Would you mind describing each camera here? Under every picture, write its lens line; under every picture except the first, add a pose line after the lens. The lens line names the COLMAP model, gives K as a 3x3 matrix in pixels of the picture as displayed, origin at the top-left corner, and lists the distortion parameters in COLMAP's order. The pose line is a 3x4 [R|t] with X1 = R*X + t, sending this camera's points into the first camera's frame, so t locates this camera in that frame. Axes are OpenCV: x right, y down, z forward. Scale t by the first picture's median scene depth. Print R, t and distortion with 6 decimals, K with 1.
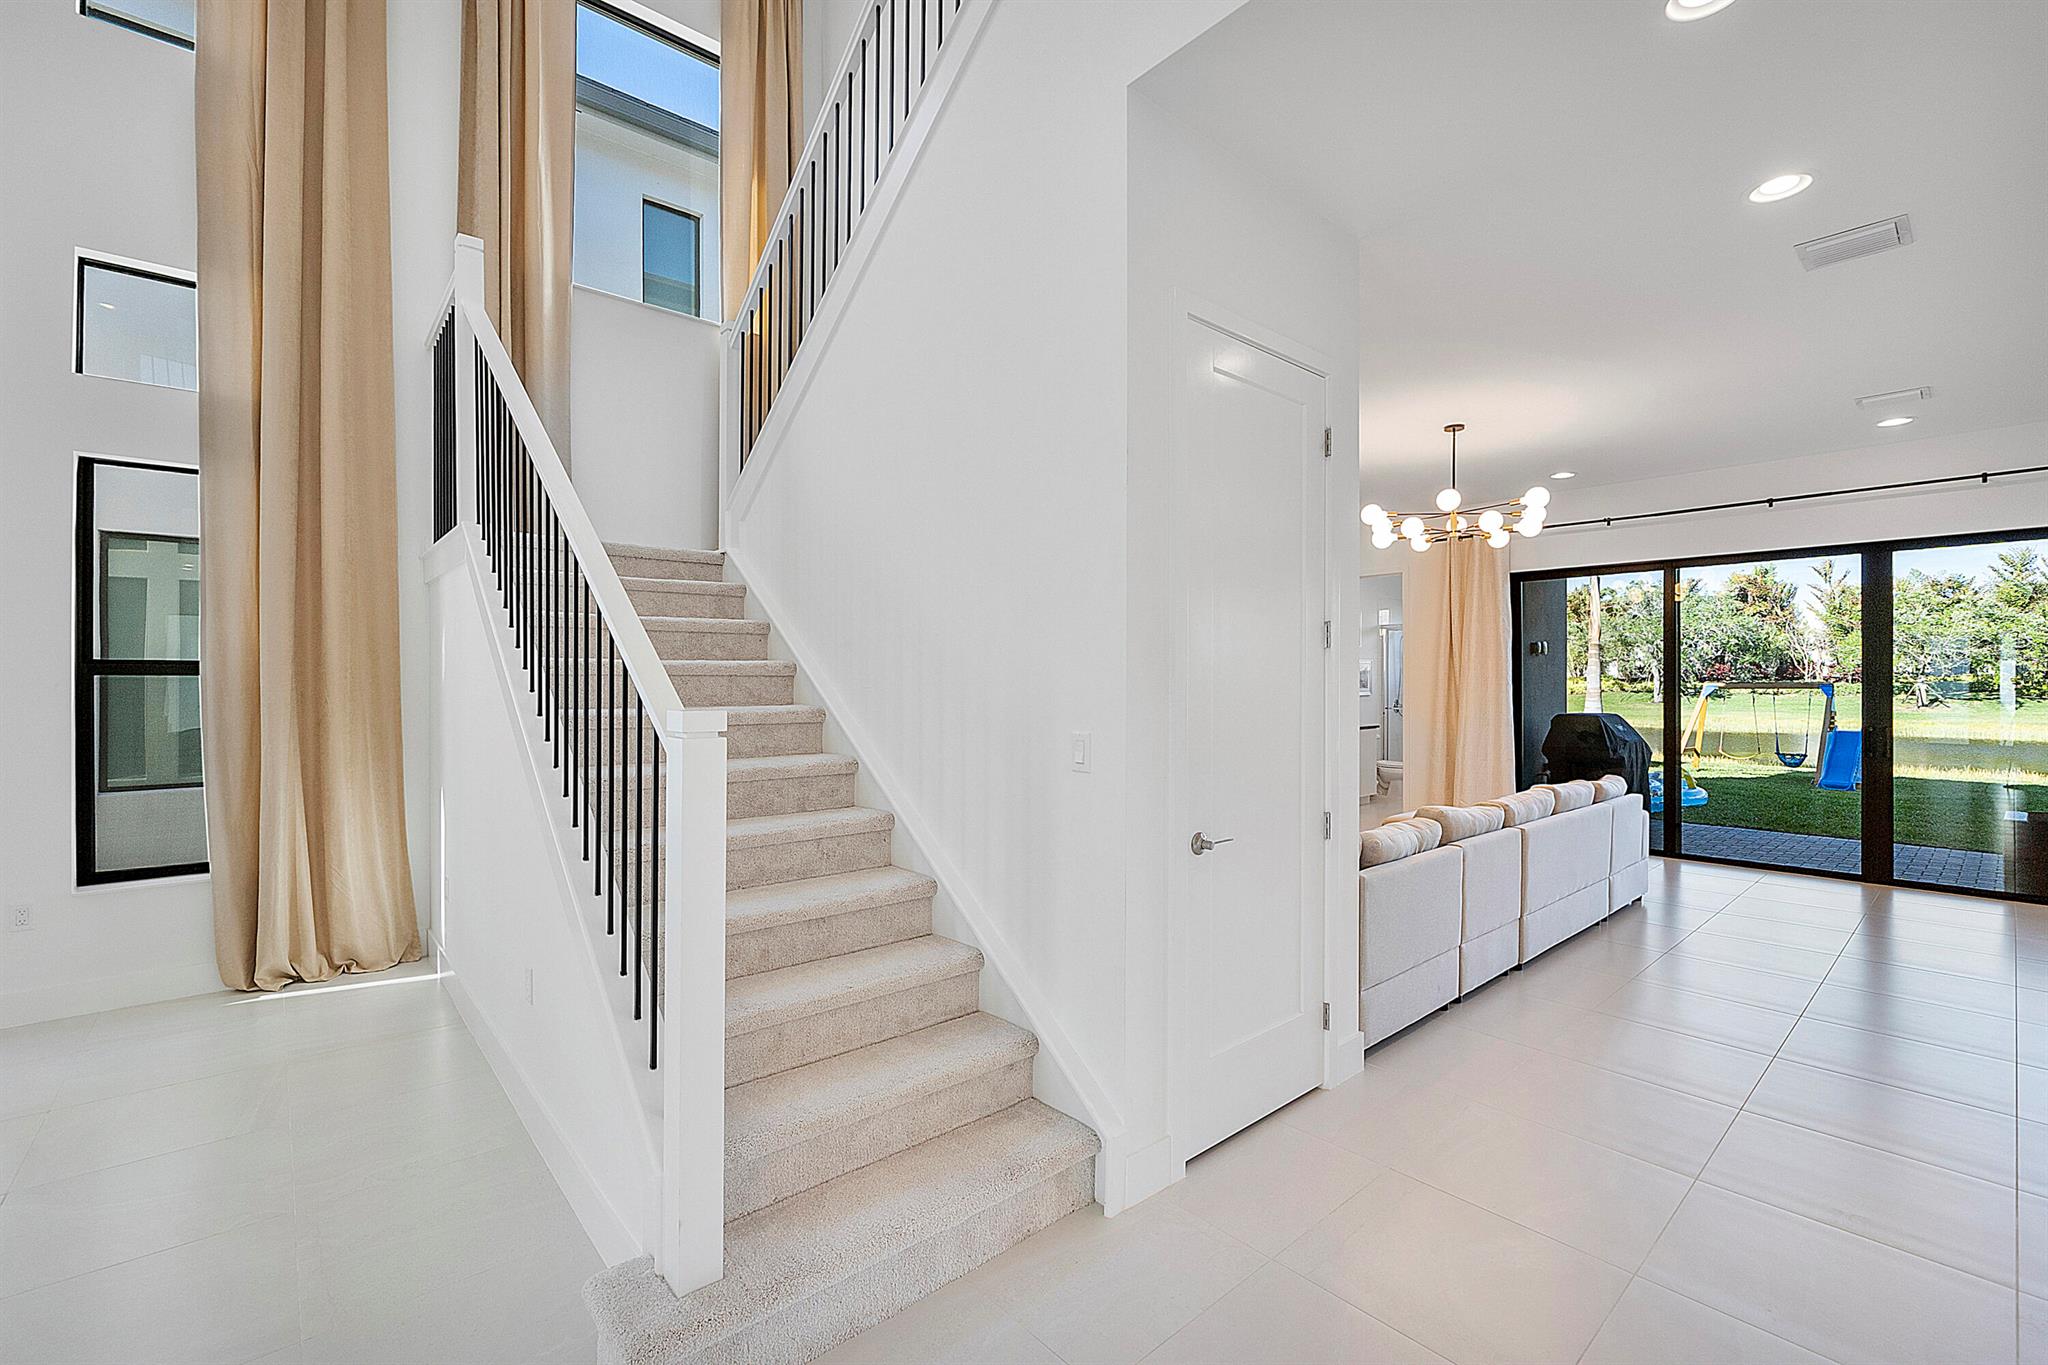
lens RADIAL K [[868.8, 0, 1021.8], [0, 868.8, 674.3], [0, 0, 1]] dist [-0.002833, -0.000960]
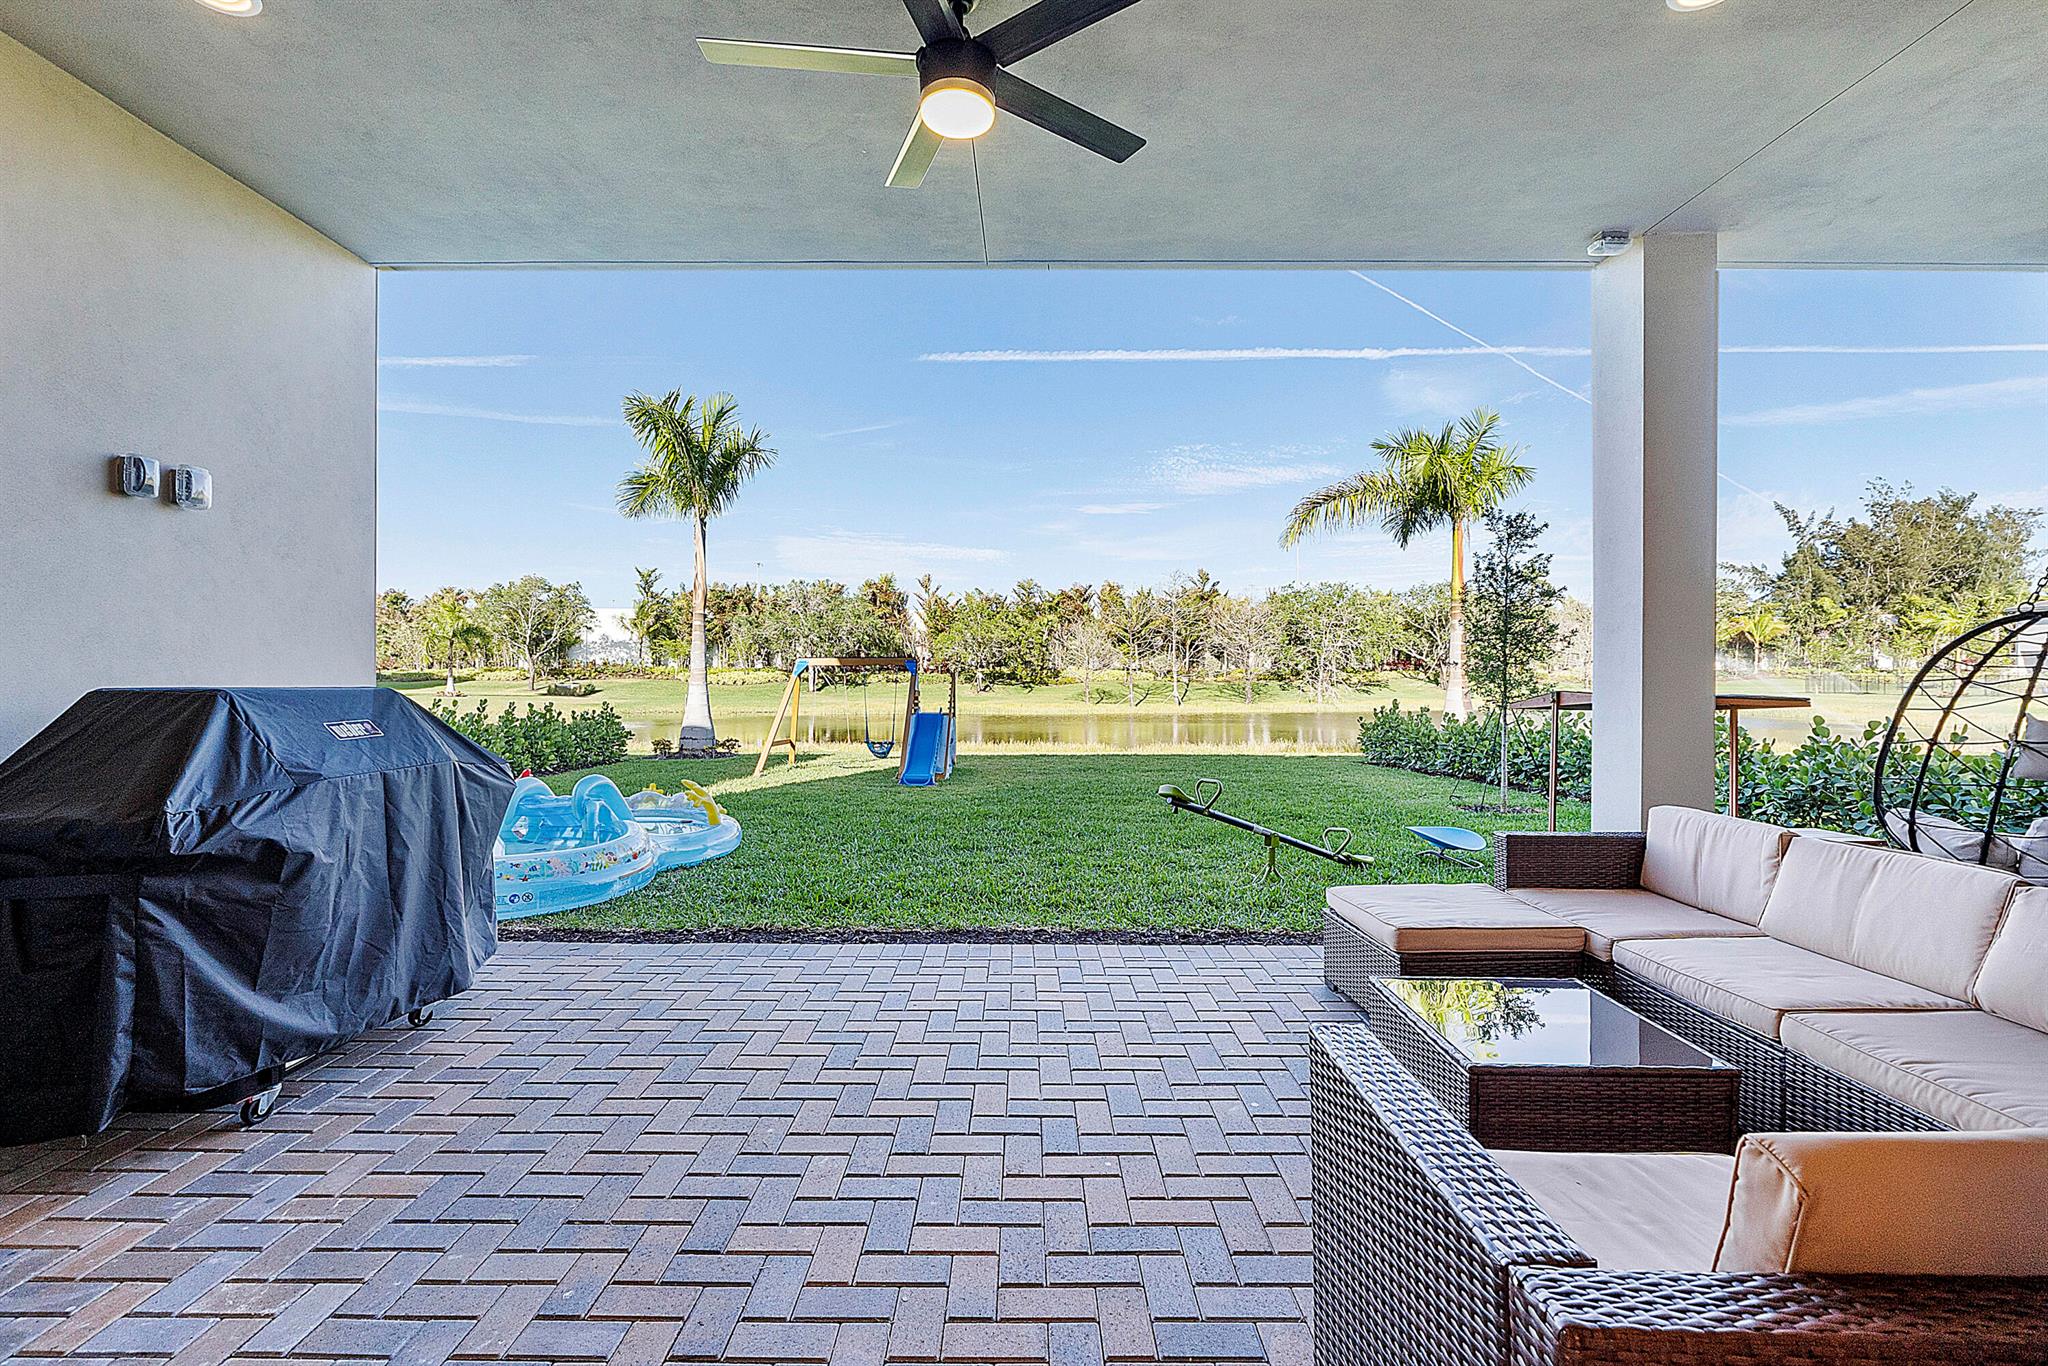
lens RADIAL K [[867.1, 0, 1021.9], [0, 867.1, 679.6], [0, 0, 1]] dist [-0.004875, -0.000682]
pose [[0.655518, -0.004521, 0.755166, 0.398636], [-0.005245, 0.999931, 0.010539, 0.025327], [-0.755162, -0.010869, 0.655449, 0.399679]]
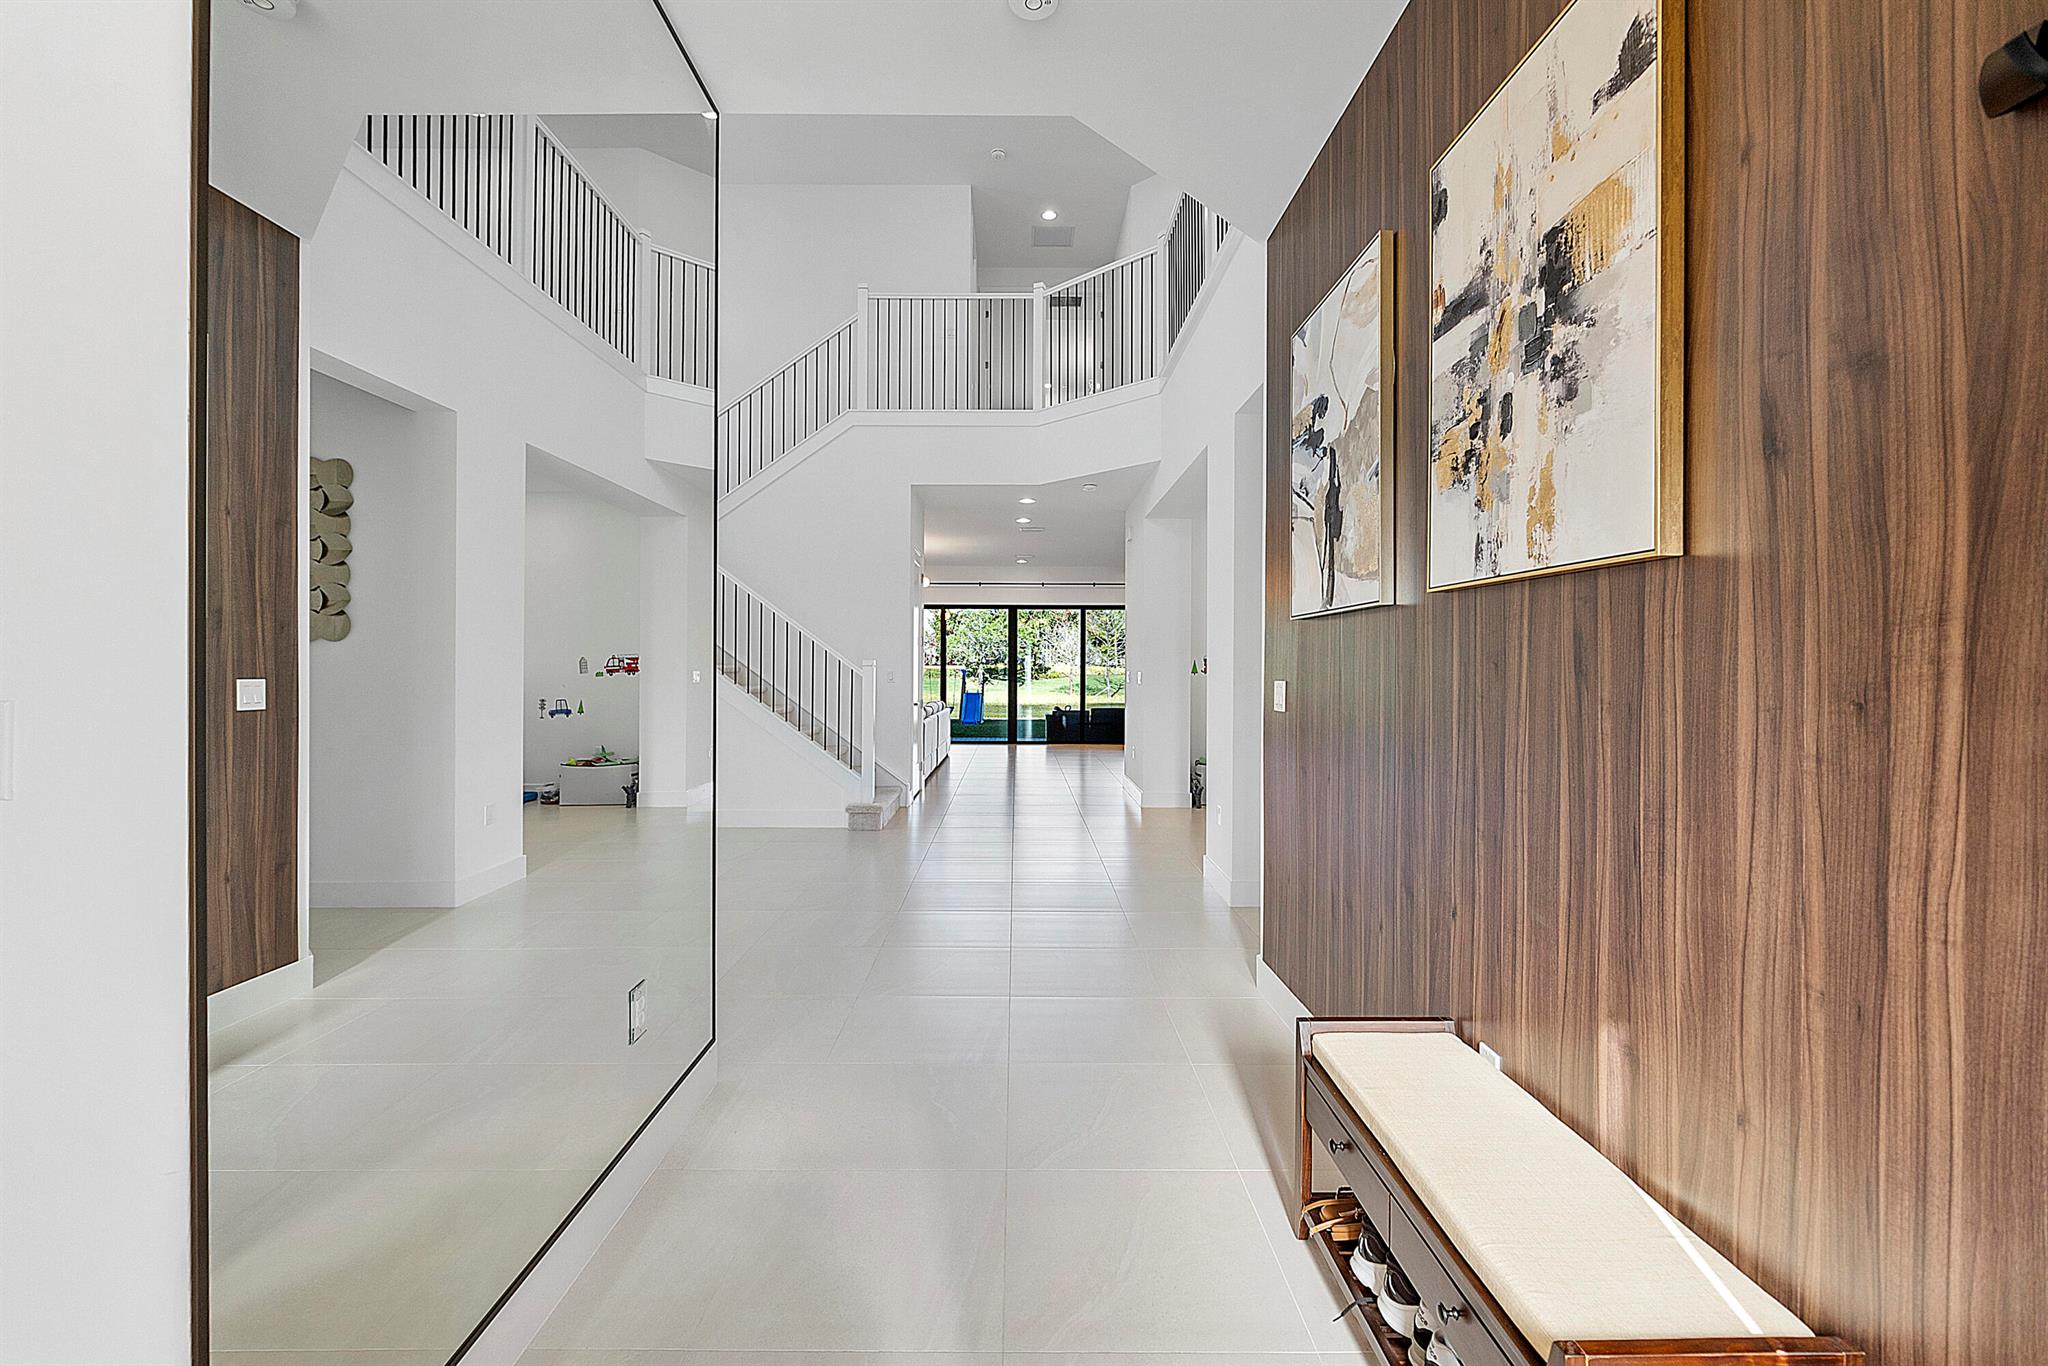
lens RADIAL K [[868.8, 0, 1021.8], [0, 868.8, 674.8], [0, 0, 1]] dist [-0.002833, -0.000960]
pose [[0.651409, -0.005598, 0.758706, -0.380310], [-0.004909, 0.999921, 0.011593, 0.006892], [-0.758711, -0.011276, 0.651330, -0.275000]]
